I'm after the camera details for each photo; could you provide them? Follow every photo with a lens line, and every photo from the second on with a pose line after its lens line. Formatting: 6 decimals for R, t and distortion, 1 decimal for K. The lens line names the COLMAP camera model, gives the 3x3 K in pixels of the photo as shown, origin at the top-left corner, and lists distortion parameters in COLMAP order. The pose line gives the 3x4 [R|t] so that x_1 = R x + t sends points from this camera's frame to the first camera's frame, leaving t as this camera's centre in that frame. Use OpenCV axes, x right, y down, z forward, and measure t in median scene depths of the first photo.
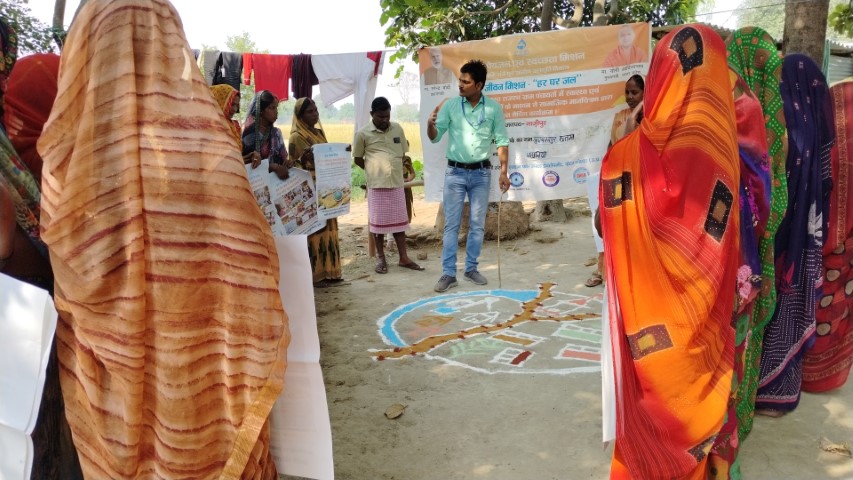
lens RADIAL K [[625.0, 0, 428.4], [0, 625.0, 246.1], [0, 0, 1]] dist [0.034836, -0.021752]
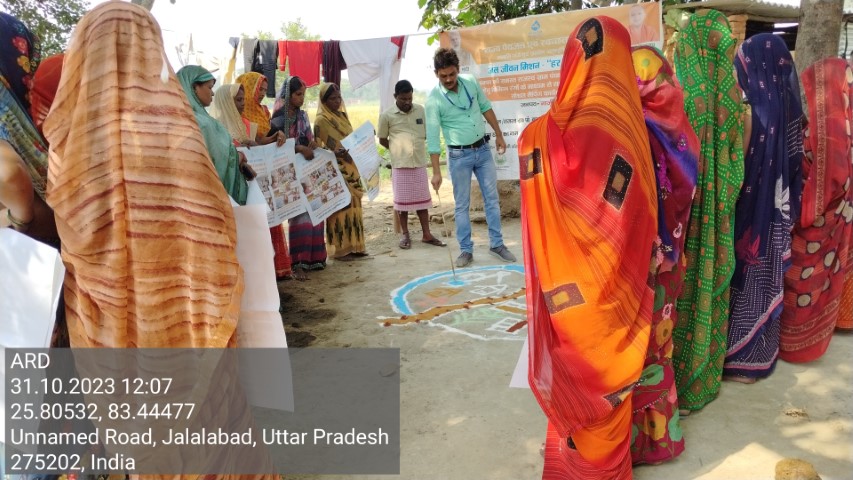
lens RADIAL K [[625.0, 0, 423.1], [0, 625.0, 242.6], [0, 0, 1]] dist [0.034836, -0.021752]
pose [[0.995263, 0.007336, -0.096945, 0.133170], [-0.004949, 0.999679, 0.024835, 0.016374], [0.097096, -0.024238, 0.994980, -0.096058]]
